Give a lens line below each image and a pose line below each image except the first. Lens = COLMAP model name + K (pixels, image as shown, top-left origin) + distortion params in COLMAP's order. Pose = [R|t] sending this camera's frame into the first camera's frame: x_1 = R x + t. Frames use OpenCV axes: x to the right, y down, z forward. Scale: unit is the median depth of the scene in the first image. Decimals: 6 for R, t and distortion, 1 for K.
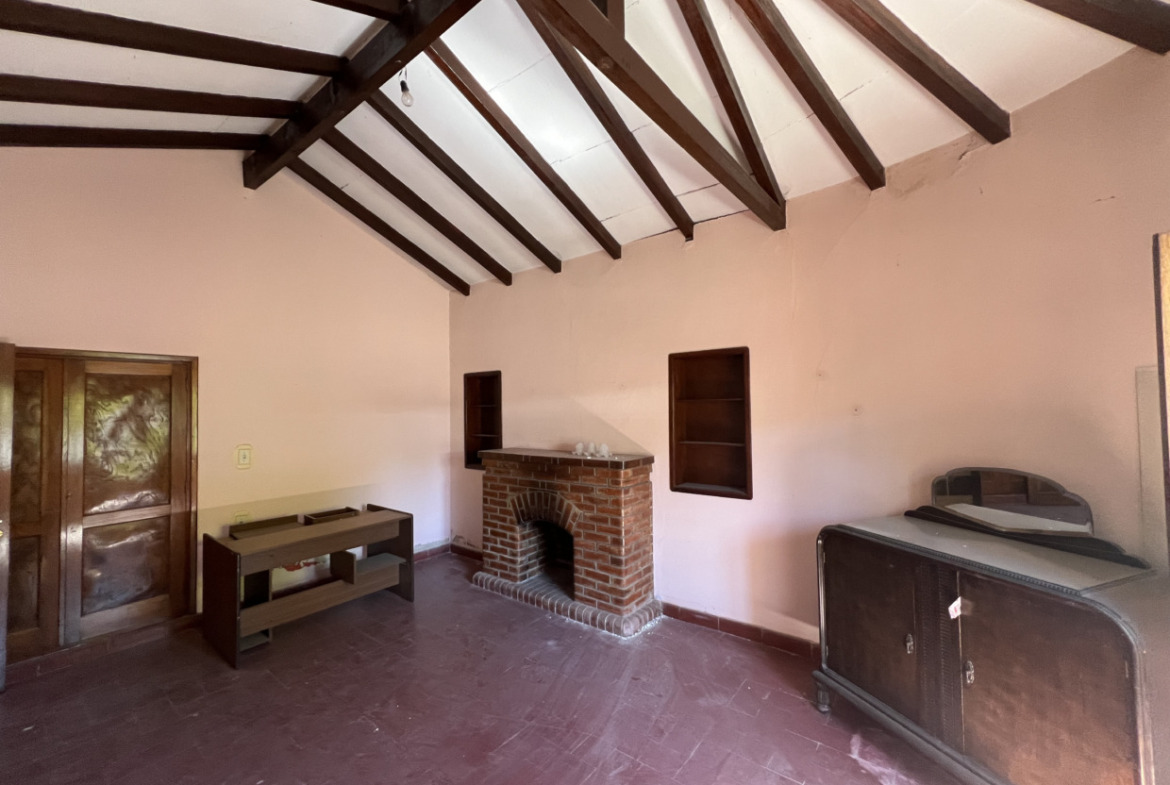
lens RADIAL K [[467.2, 0, 583.2], [0, 467.2, 389.6], [0, 0, 1]] dist [-0.001056, 0.000438]
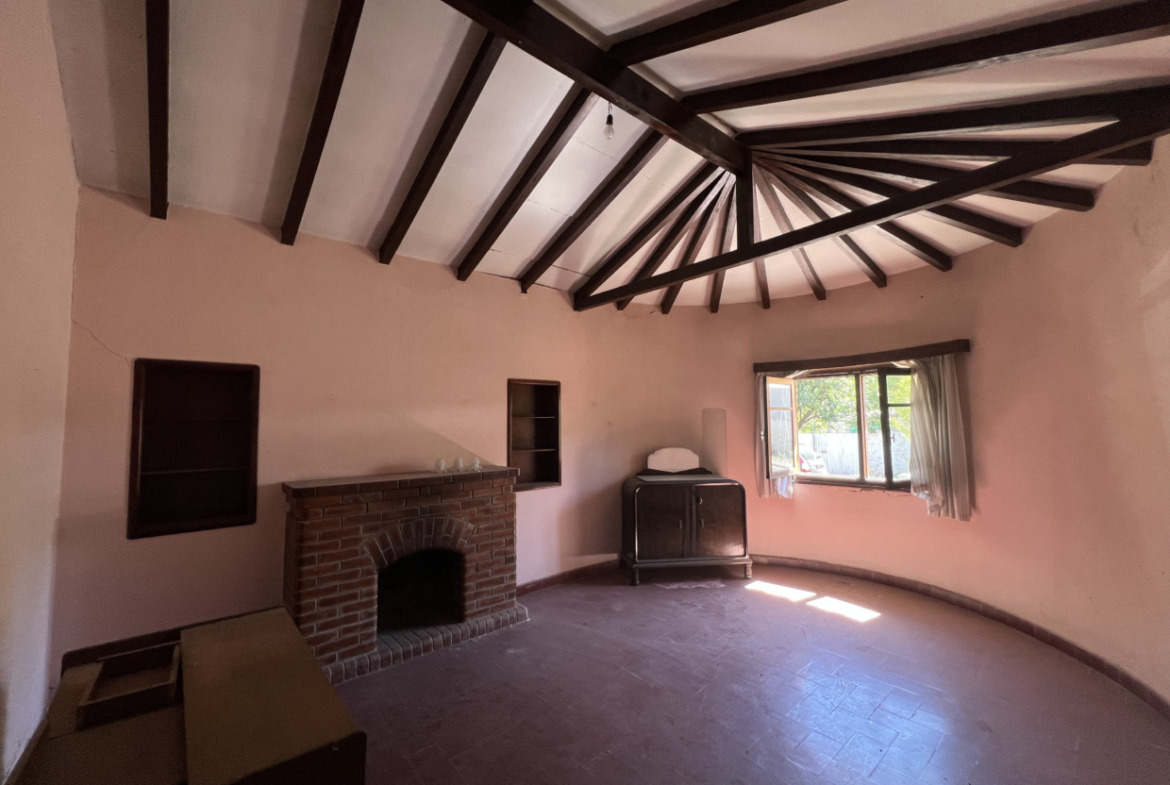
lens RADIAL K [[467.2, 0, 583.2], [0, 467.2, 389.6], [0, 0, 1]] dist [-0.001056, 0.000438]
pose [[0.192448, 0.081552, 0.977913, -0.950909], [-0.027814, 0.996594, -0.077636, 0.039791], [-0.980913, -0.012259, 0.194061, 0.571141]]
